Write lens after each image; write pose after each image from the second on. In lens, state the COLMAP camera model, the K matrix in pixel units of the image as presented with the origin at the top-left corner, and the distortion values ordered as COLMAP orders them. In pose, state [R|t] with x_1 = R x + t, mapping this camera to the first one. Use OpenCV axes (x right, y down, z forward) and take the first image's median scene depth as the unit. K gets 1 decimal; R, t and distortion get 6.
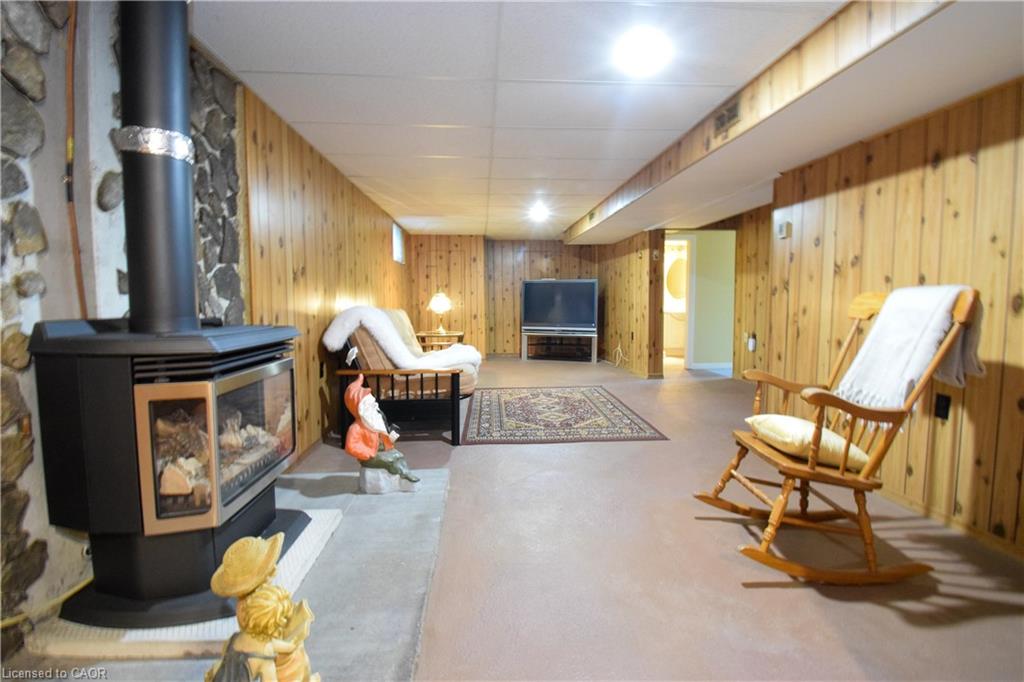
lens RADIAL K [[472.1, 0, 513.7], [0, 472.1, 337.1], [0, 0, 1]] dist [-0.003207, -0.005652]
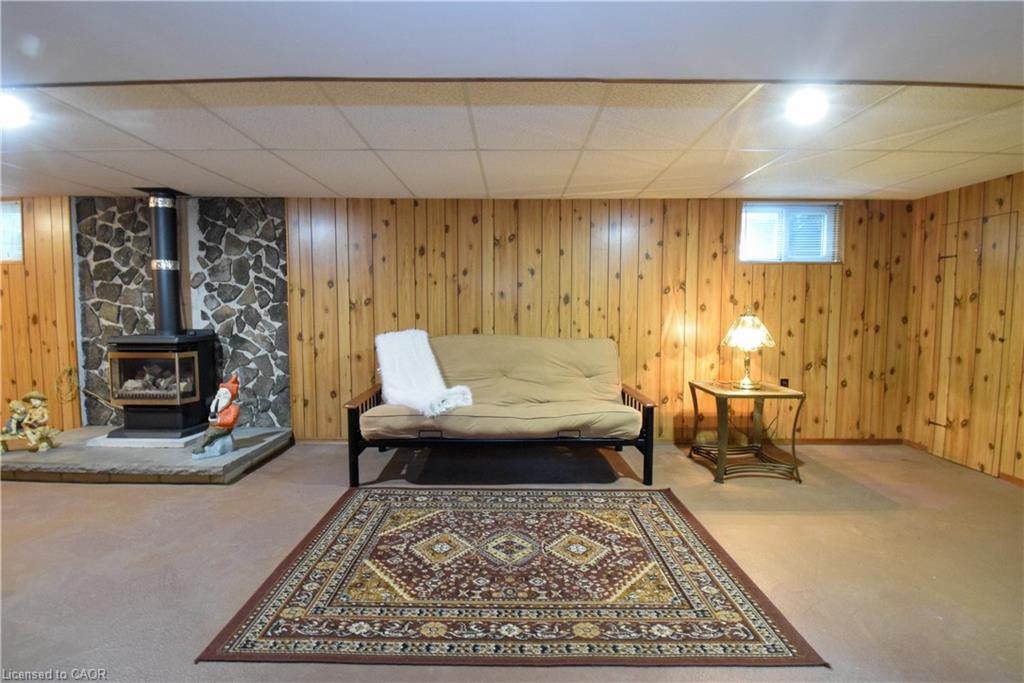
lens RADIAL K [[472.1, 0, 510.6], [0, 472.1, 340.5], [0, 0, 1]] dist [-0.003207, -0.005652]
pose [[-0.065802, 0.069534, -0.995407, 0.335587], [-0.080768, 0.993925, 0.074769, -0.065656], [0.994558, 0.085317, -0.059786, 0.597947]]
